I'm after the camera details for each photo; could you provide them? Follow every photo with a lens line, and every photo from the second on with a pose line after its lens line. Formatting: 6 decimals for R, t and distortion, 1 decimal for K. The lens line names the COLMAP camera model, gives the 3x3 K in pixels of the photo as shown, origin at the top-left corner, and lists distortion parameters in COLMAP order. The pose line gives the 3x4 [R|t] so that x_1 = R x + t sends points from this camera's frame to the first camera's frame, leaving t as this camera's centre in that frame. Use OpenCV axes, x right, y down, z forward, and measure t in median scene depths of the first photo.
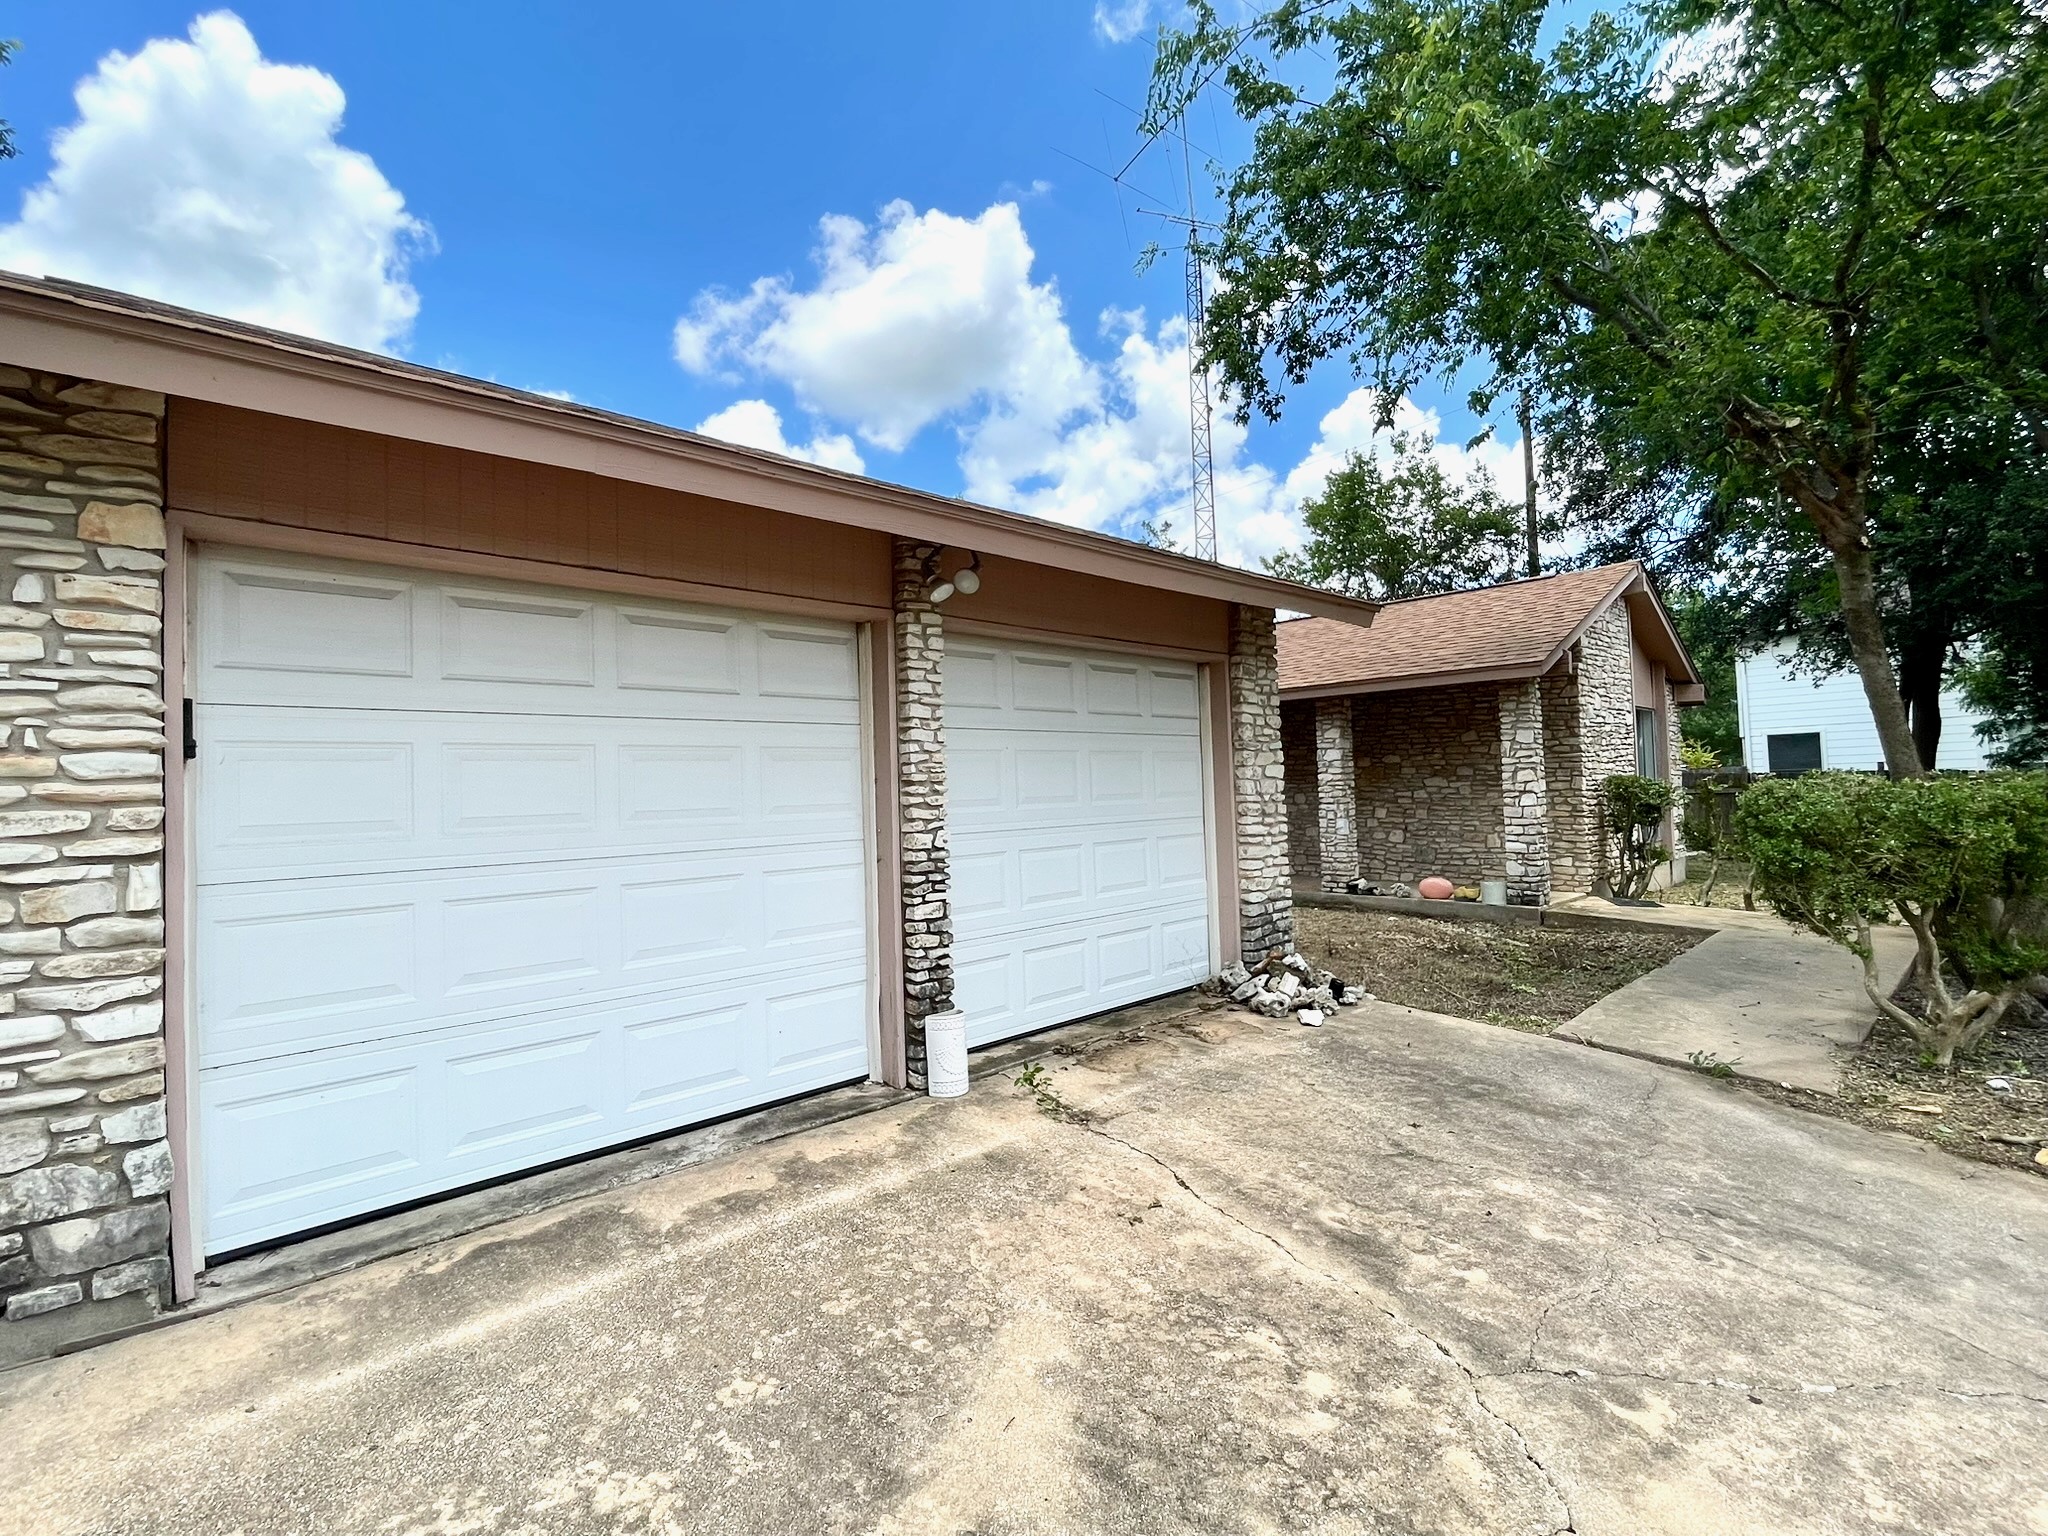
lens RADIAL K [[936.5, 0, 1024.0], [0, 936.5, 768.0], [0, 0, 1]] dist [-0.025595, 0.000308]
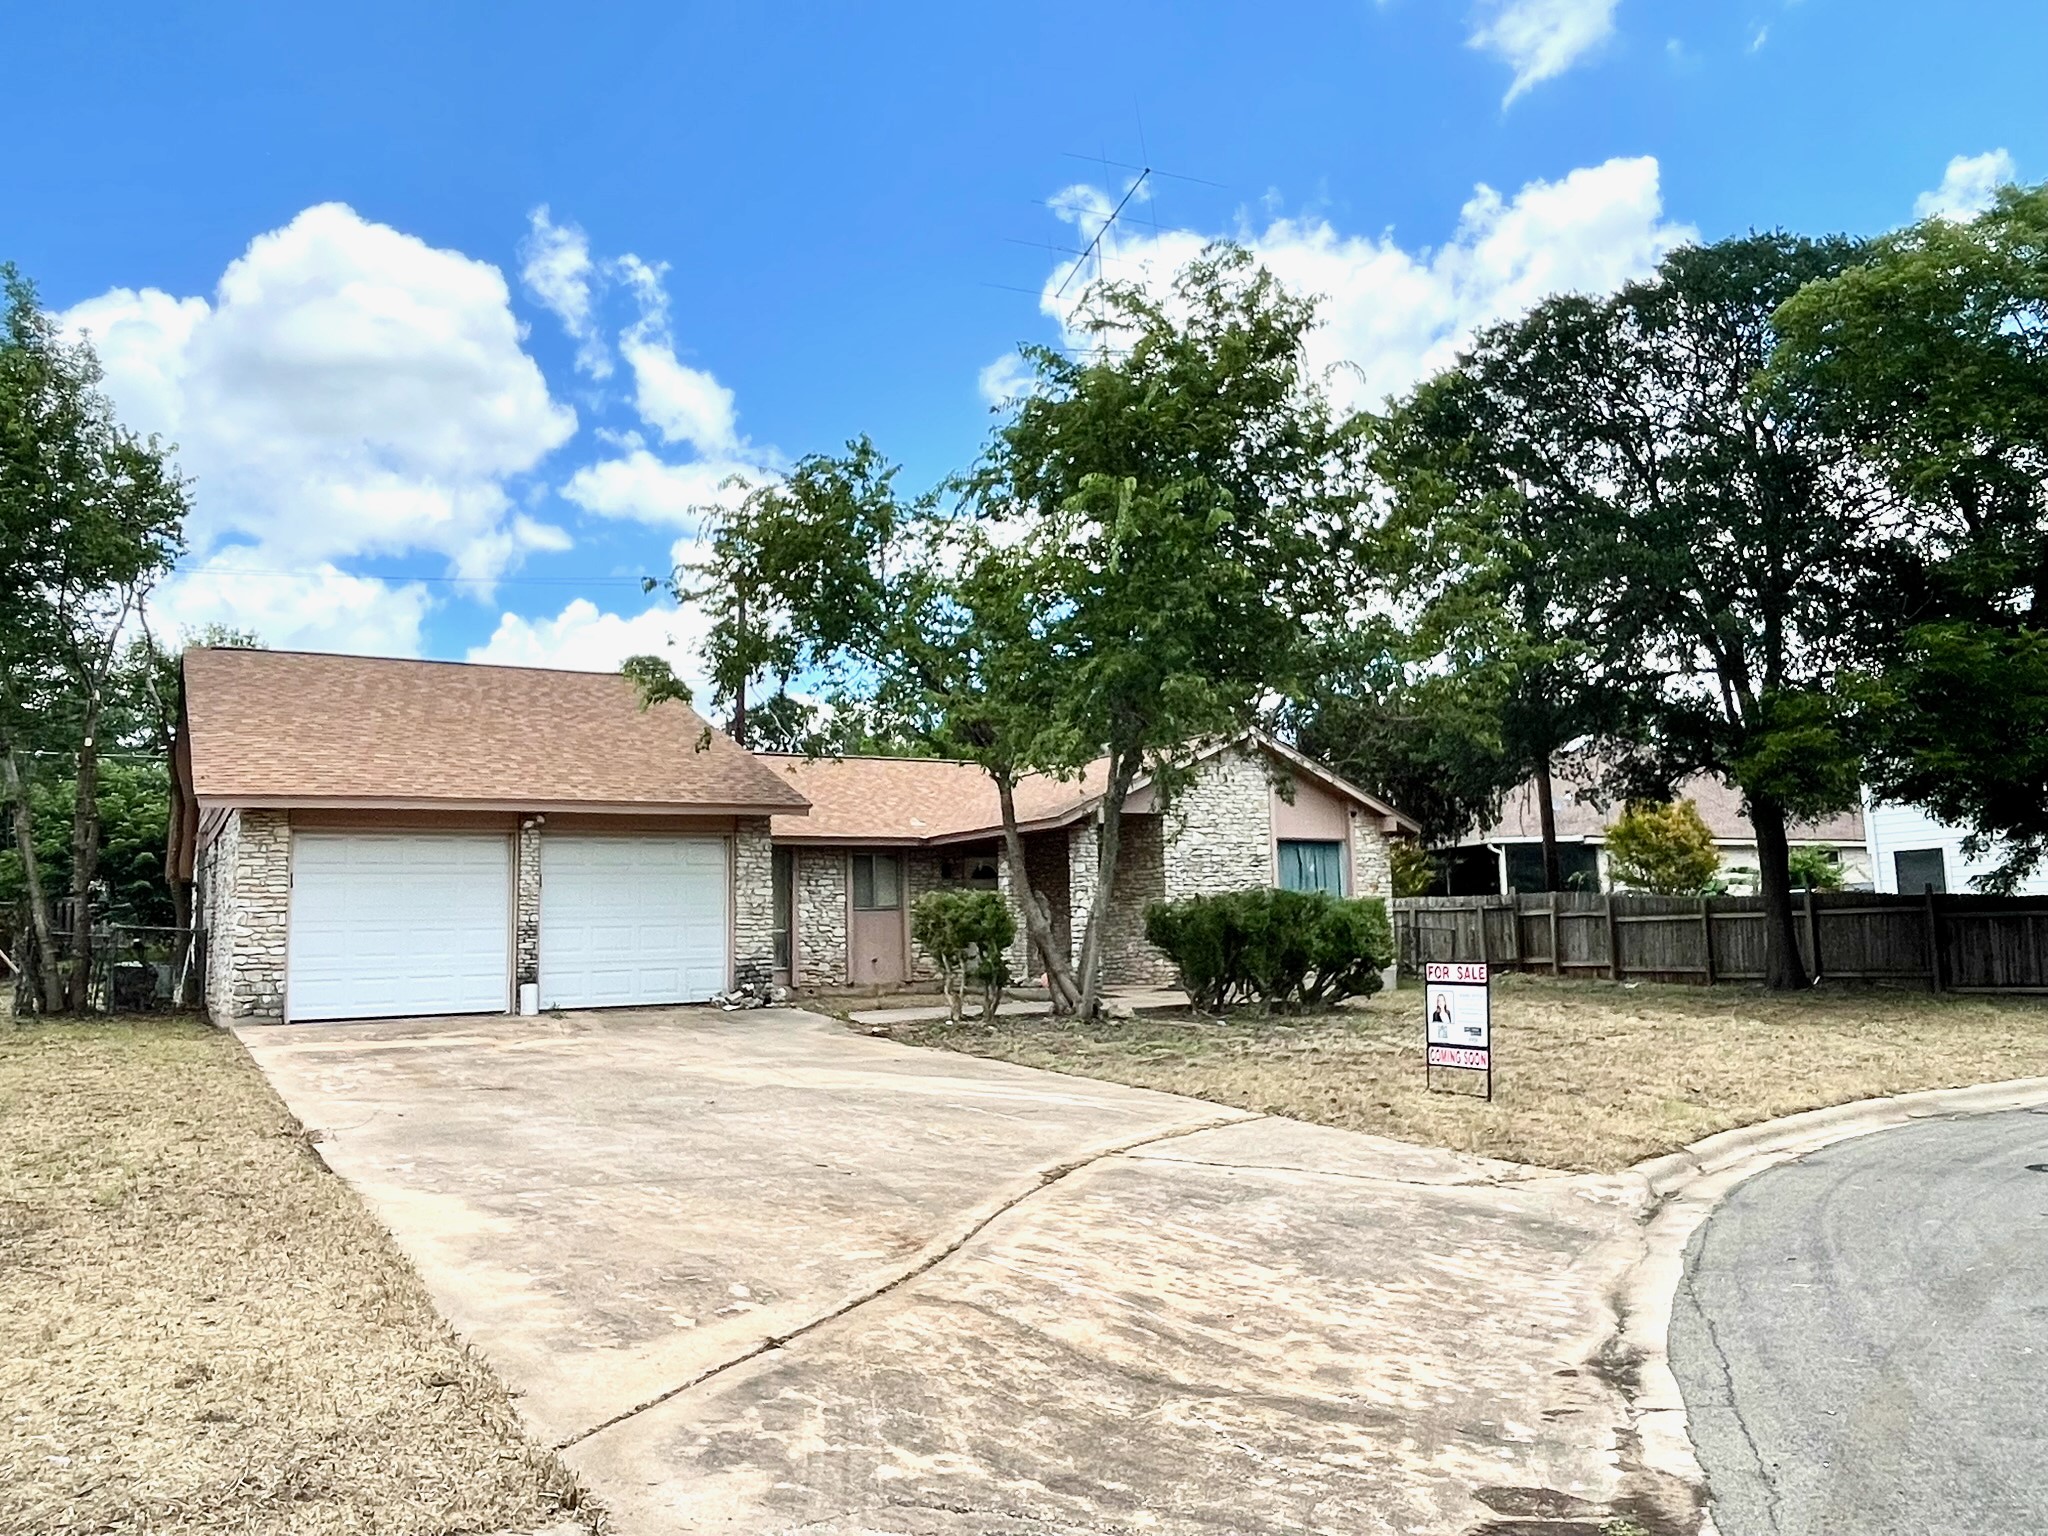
lens RADIAL K [[1484.0, 0, 1024.0], [0, 1484.0, 768.0], [0, 0, 1]] dist [-0.001842, -0.001123]
pose [[0.980875, -0.023542, -0.193209, 0.808583], [0.006075, 0.995878, -0.090501, 0.017483], [0.194543, 0.087596, 0.976975, -1.103736]]
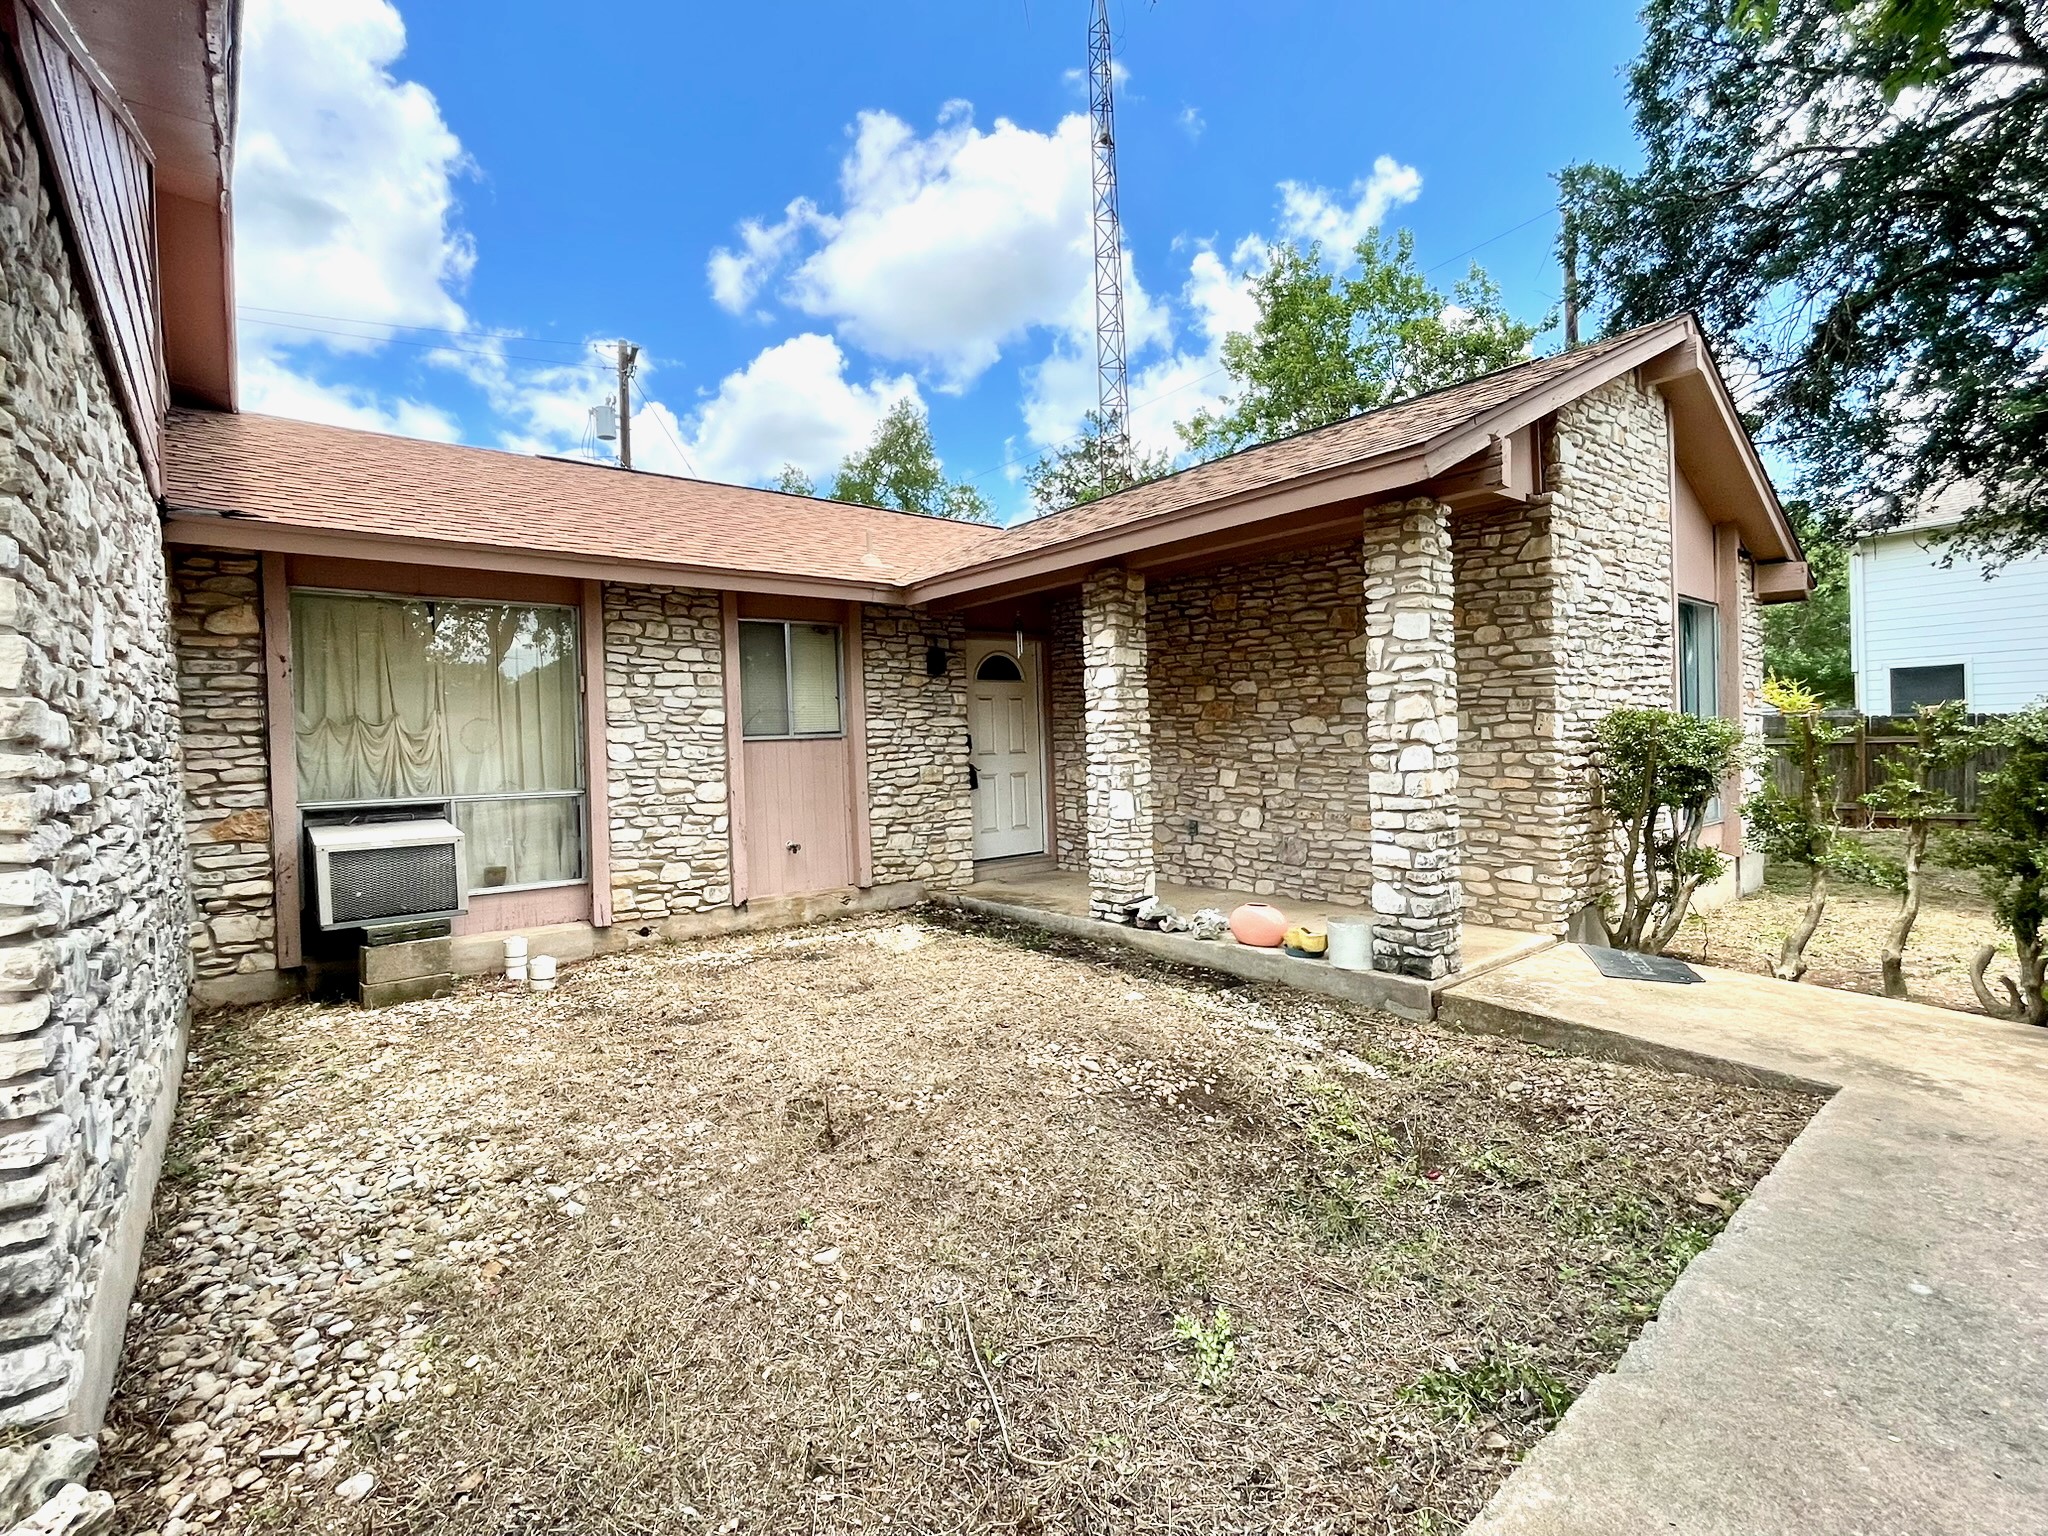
lens RADIAL K [[961.9, 0, 1024.0], [0, 961.9, 768.0], [0, 0, 1]] dist [-0.000748, -0.010552]
pose [[0.998903, -0.000408, -0.046822, 0.328265], [0.002731, 0.998767, 0.049569, 0.012566], [0.046744, -0.049643, 0.997673, 0.445383]]
